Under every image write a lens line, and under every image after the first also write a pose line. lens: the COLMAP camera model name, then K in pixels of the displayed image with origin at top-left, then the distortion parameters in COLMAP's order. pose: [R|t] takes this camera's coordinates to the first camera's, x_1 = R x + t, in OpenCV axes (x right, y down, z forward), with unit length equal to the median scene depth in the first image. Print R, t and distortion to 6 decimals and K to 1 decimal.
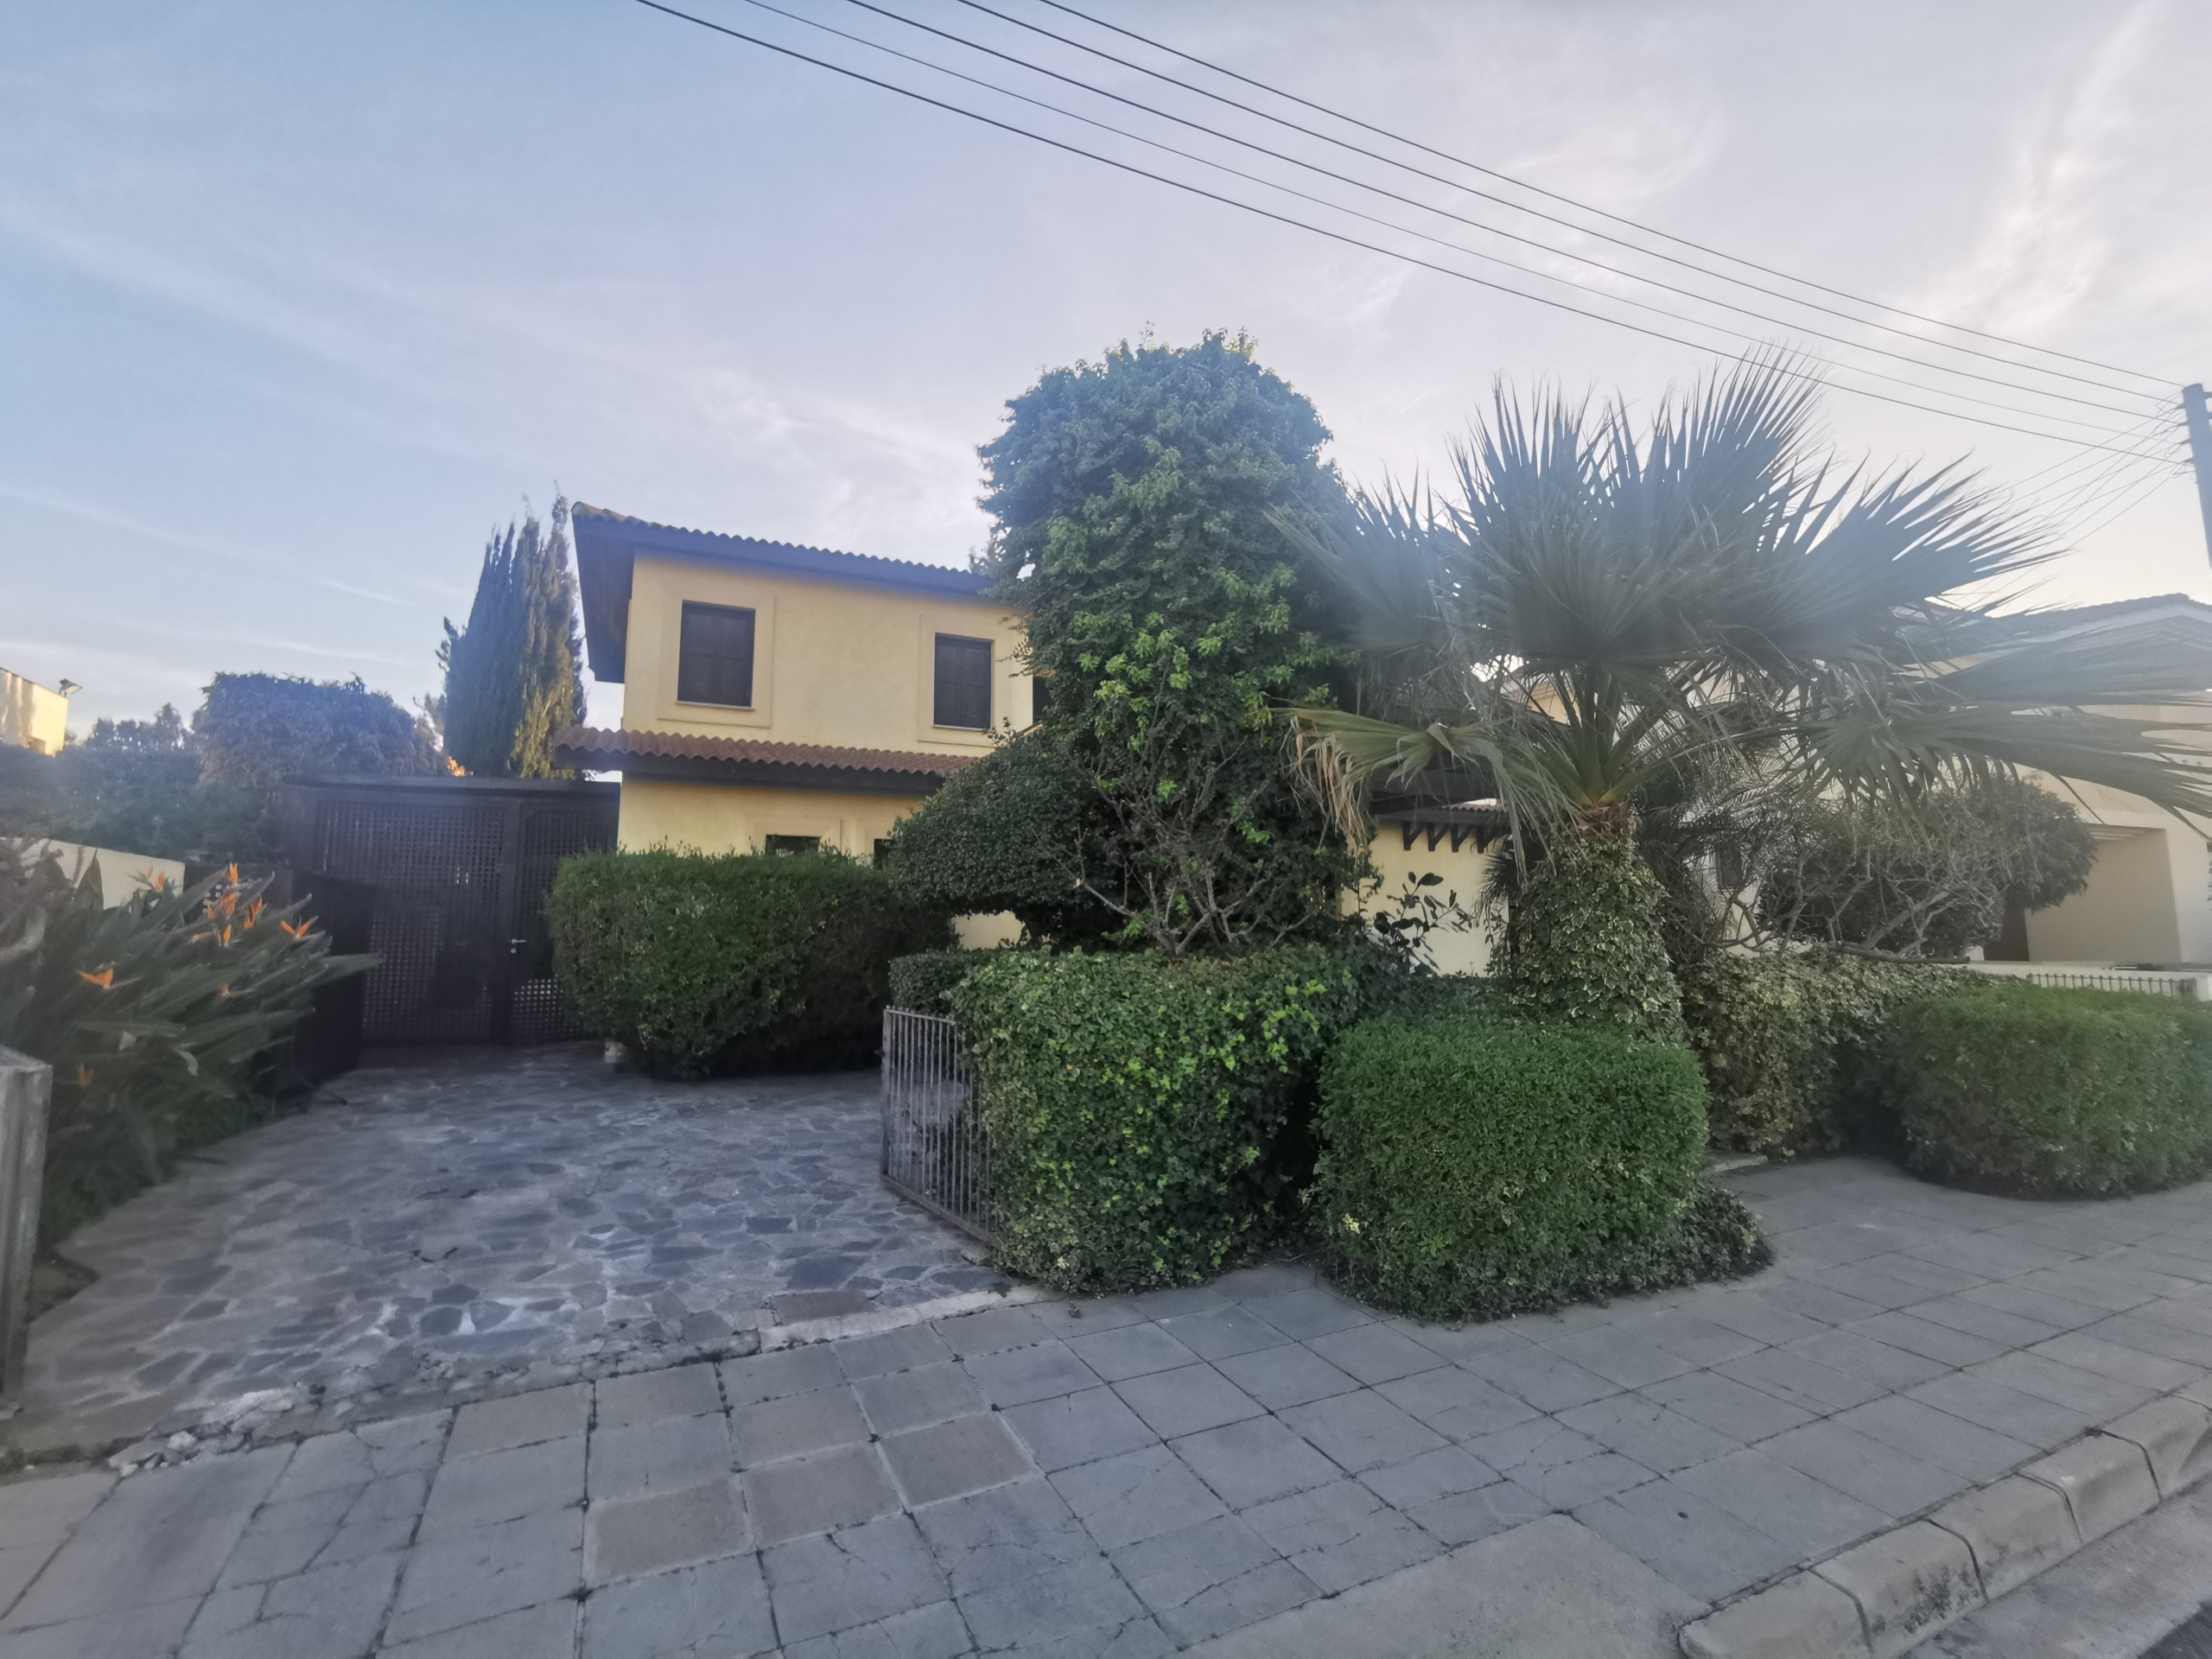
lens RADIAL K [[1023.1, 0, 1105.4], [0, 1023.1, 825.2], [0, 0, 1]] dist [-0.016477, 0.018342]
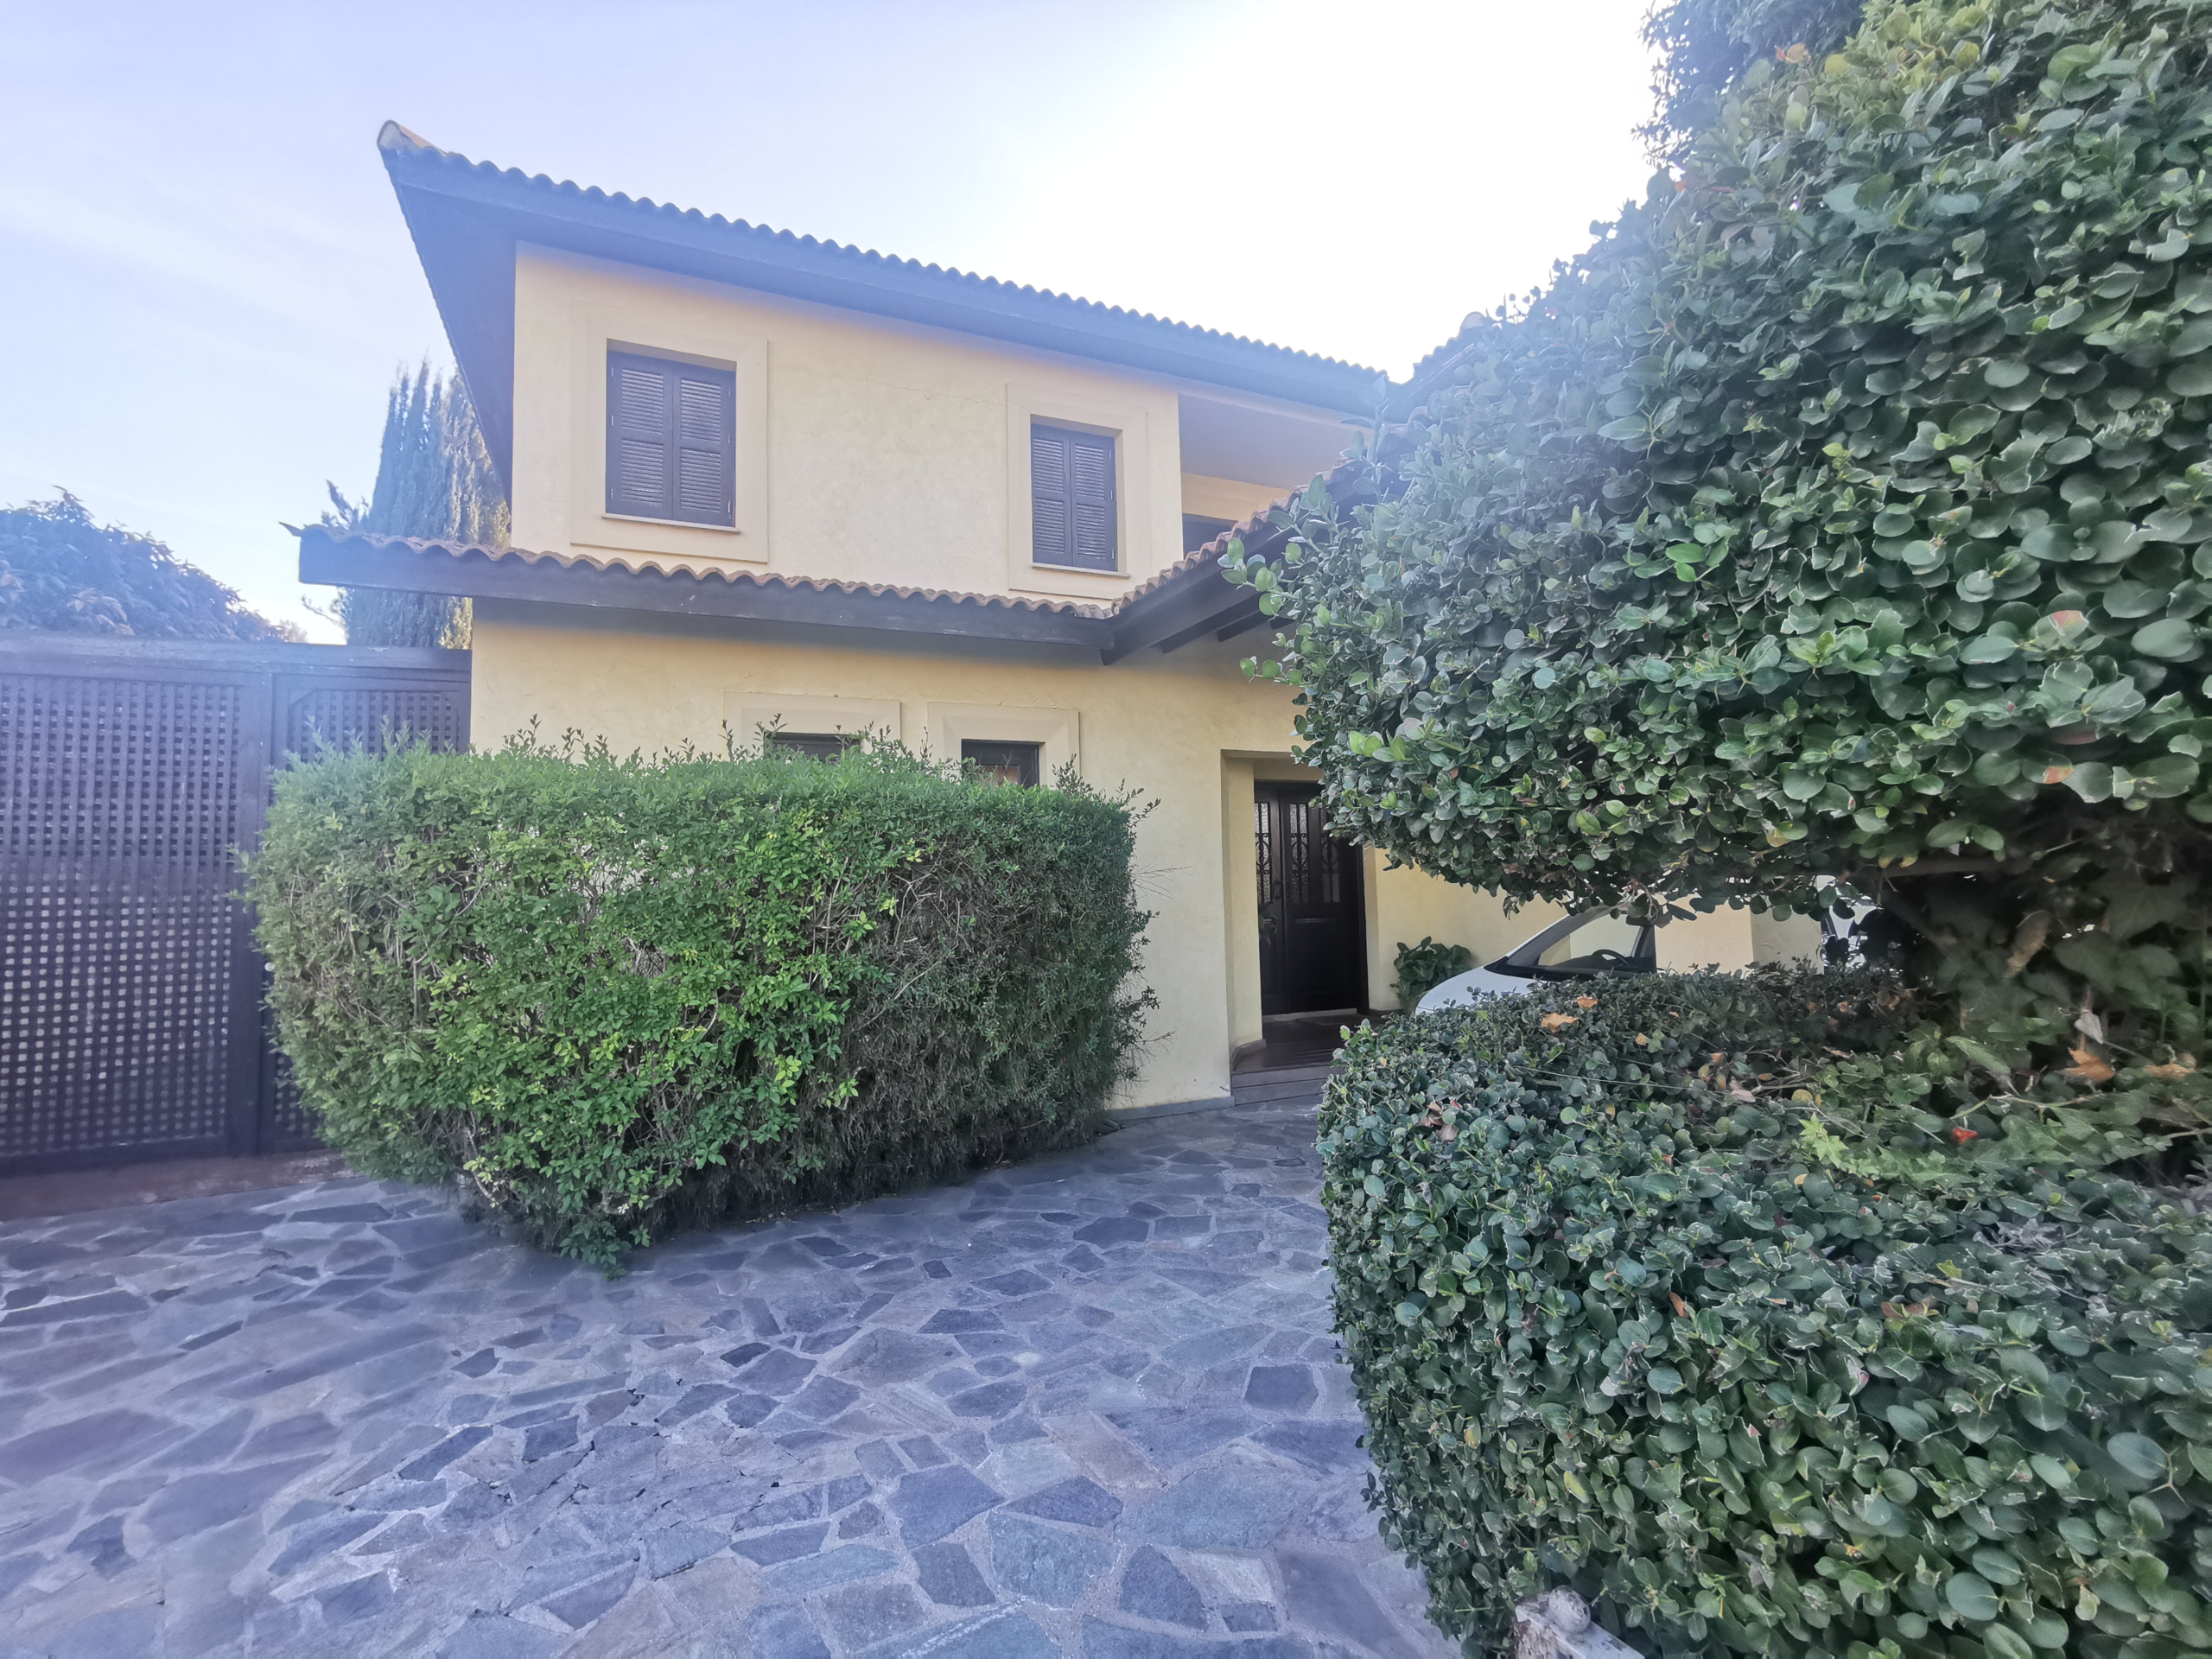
lens RADIAL K [[1023.1, 0, 1105.4], [0, 1023.1, 825.2], [0, 0, 1]] dist [-0.016477, 0.018342]
pose [[0.999603, -0.023191, -0.016031, -0.176273], [0.024009, 0.998315, 0.052834, 0.041064], [0.014779, -0.053198, 0.998475, 0.564219]]
